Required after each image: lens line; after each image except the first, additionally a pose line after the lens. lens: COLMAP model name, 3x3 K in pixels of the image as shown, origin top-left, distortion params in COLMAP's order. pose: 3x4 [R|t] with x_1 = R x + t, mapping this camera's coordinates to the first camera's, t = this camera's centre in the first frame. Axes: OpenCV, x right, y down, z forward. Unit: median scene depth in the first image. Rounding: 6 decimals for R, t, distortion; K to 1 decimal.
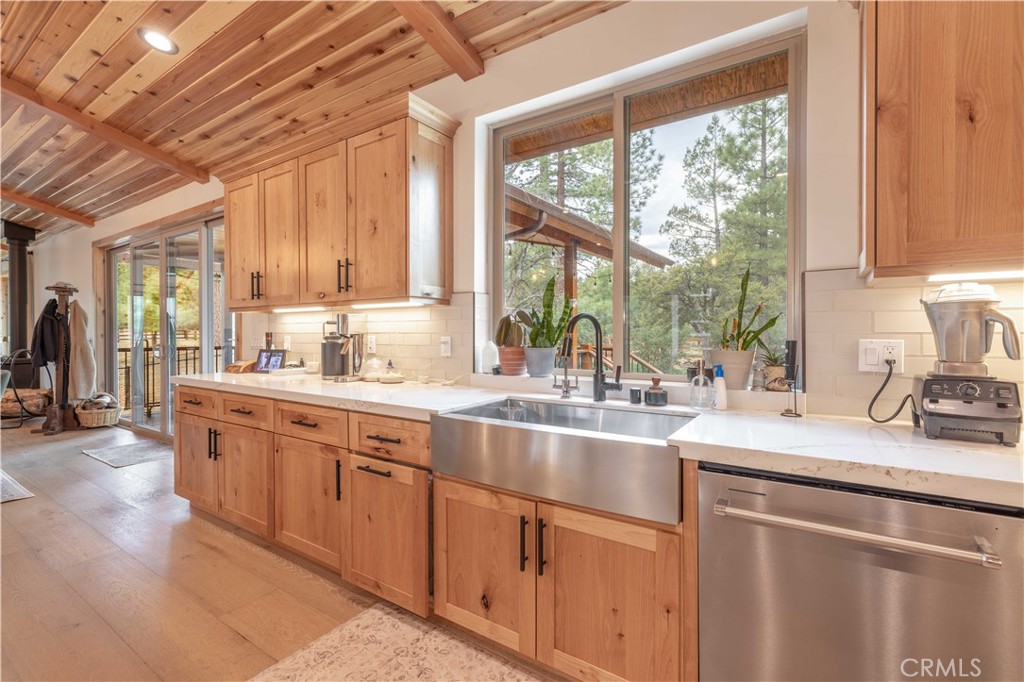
lens RADIAL K [[443.1, 0, 511.5], [0, 443.1, 337.4], [0, 0, 1]] dist [-0.000574, -0.000107]
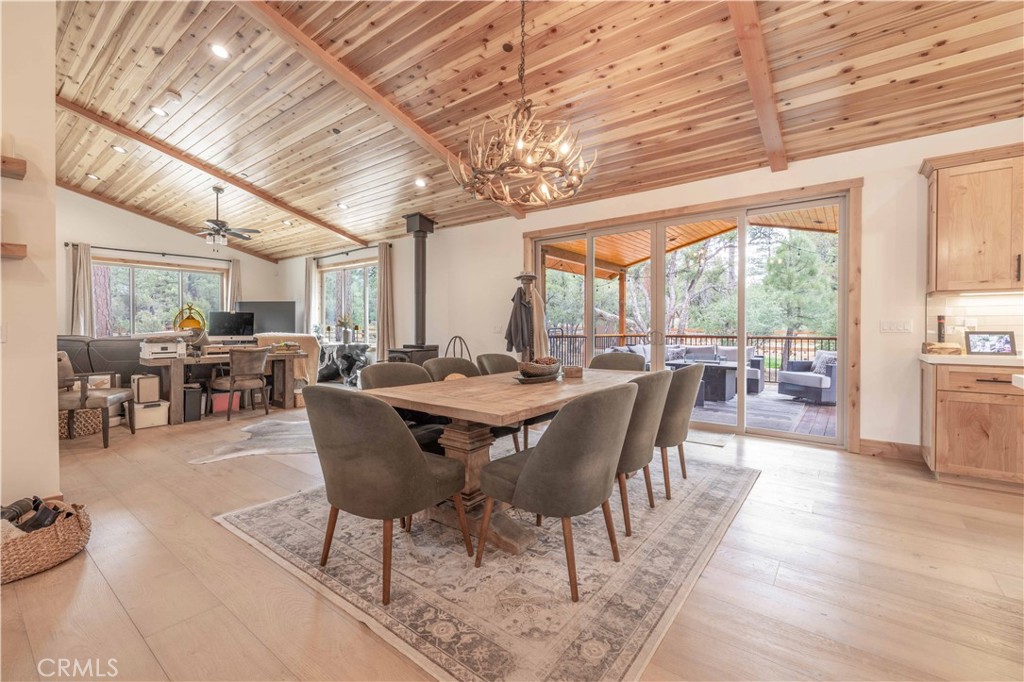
lens RADIAL K [[443.1, 0, 512.8], [0, 443.1, 337.5], [0, 0, 1]] dist [-0.000574, -0.000107]
pose [[0.998133, 0.003273, -0.060994, -0.988956], [-0.002424, 0.999899, 0.013986, 0.013937], [0.061033, -0.013812, 0.998040, -0.041823]]
